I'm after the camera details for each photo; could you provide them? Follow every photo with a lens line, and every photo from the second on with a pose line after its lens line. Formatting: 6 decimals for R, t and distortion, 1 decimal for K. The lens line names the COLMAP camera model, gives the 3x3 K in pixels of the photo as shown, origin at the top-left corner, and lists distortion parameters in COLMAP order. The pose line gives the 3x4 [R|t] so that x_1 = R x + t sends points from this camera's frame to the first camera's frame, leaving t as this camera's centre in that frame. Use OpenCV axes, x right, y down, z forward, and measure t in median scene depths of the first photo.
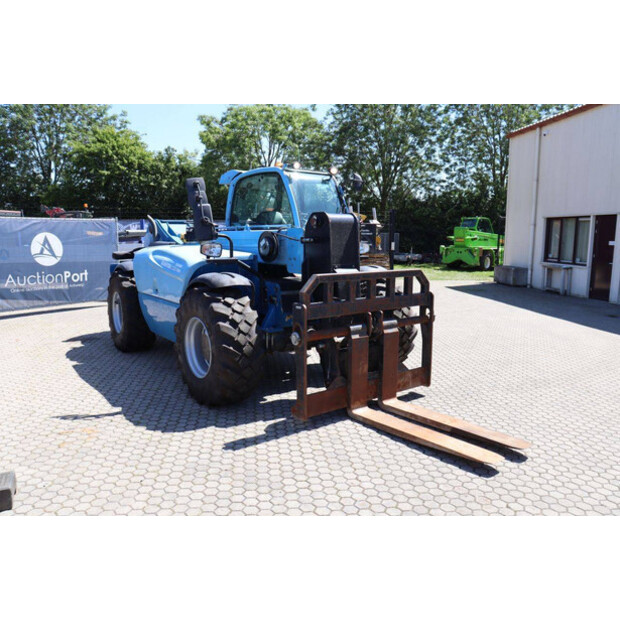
lens RADIAL K [[492.8, 0, 311.5], [0, 492.8, 311.1], [0, 0, 1]] dist [-0.102457, 0.021188]
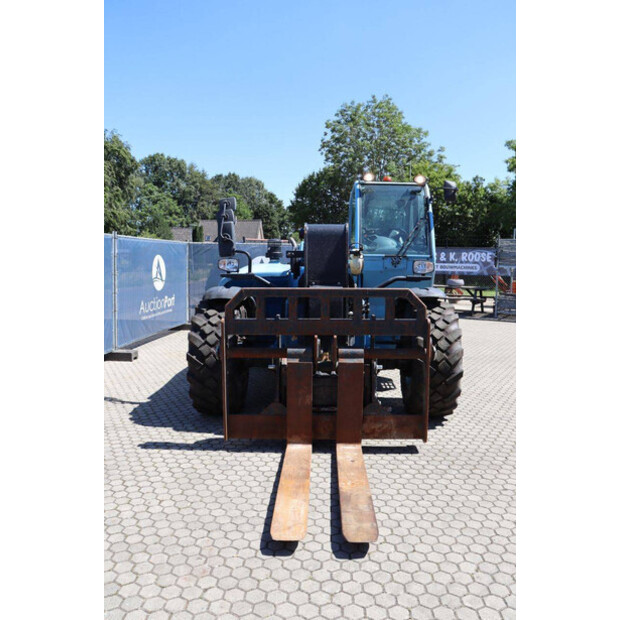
lens RADIAL K [[492.8, 0, 311.1], [0, 492.8, 306.8], [0, 0, 1]] dist [-0.102457, 0.021188]
pose [[0.780874, 0.044374, -0.623111, 0.613883], [-0.089222, 0.995170, -0.040942, -0.010327], [0.618285, 0.087566, 0.781061, 0.298159]]
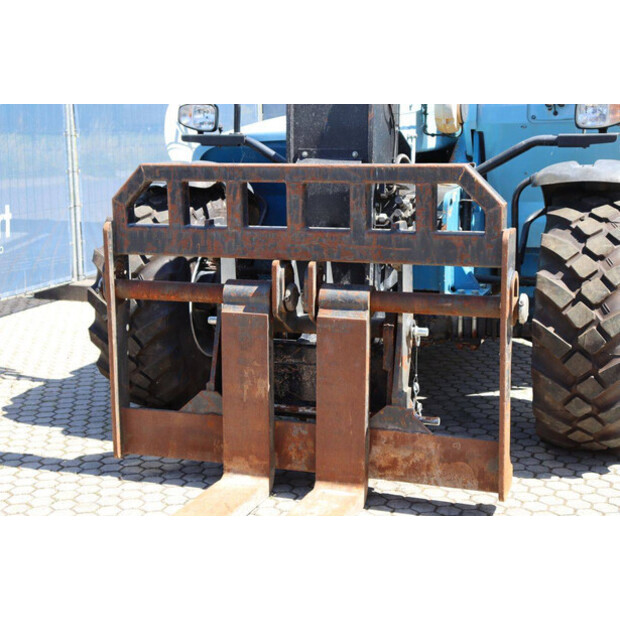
lens RADIAL K [[1006.1, 0, 309.1], [0, 1006.1, 305.7], [0, 0, 1]] dist [0.230827, 0.000000]
pose [[0.546456, 0.135509, -0.826452, 0.818797], [-0.109347, 0.989920, 0.090011, -0.038427], [0.830319, 0.041183, 0.555765, 0.510064]]
